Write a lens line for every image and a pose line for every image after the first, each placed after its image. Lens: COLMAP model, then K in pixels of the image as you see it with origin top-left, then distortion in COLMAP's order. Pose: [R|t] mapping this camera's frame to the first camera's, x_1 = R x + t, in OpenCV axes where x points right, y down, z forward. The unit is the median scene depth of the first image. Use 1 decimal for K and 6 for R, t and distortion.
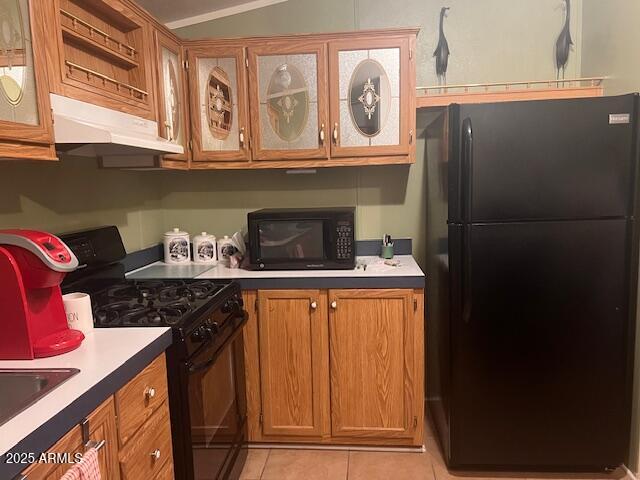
lens RADIAL K [[477.0, 0, 323.9], [0, 477.0, 244.1], [0, 0, 1]] dist [0.071117, -0.081876]
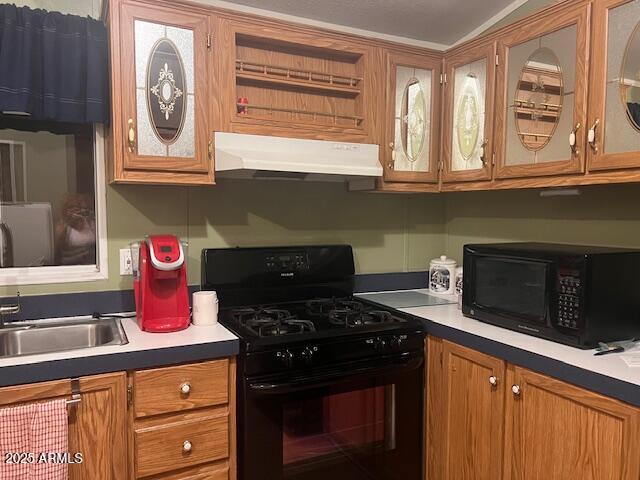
lens RADIAL K [[473.8, 0, 319.4], [0, 473.8, 243.1], [0, 0, 1]] dist [0.081134, -0.118845]
pose [[0.513261, 0.083028, -0.854207, 0.415245], [-0.131697, 0.991141, 0.017206, -0.048701], [0.848068, 0.103665, 0.519649, 0.375599]]
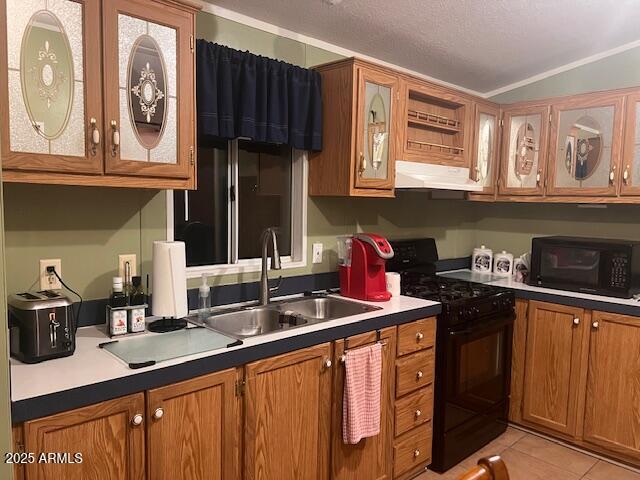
lens RADIAL K [[477.0, 0, 323.9], [0, 477.0, 244.1], [0, 0, 1]] dist [0.071117, -0.081876]
pose [[0.741019, 0.100758, -0.663881, 0.274927], [-0.128740, 0.991655, 0.006805, 0.011788], [0.659027, 0.080426, 0.747807, -0.294388]]
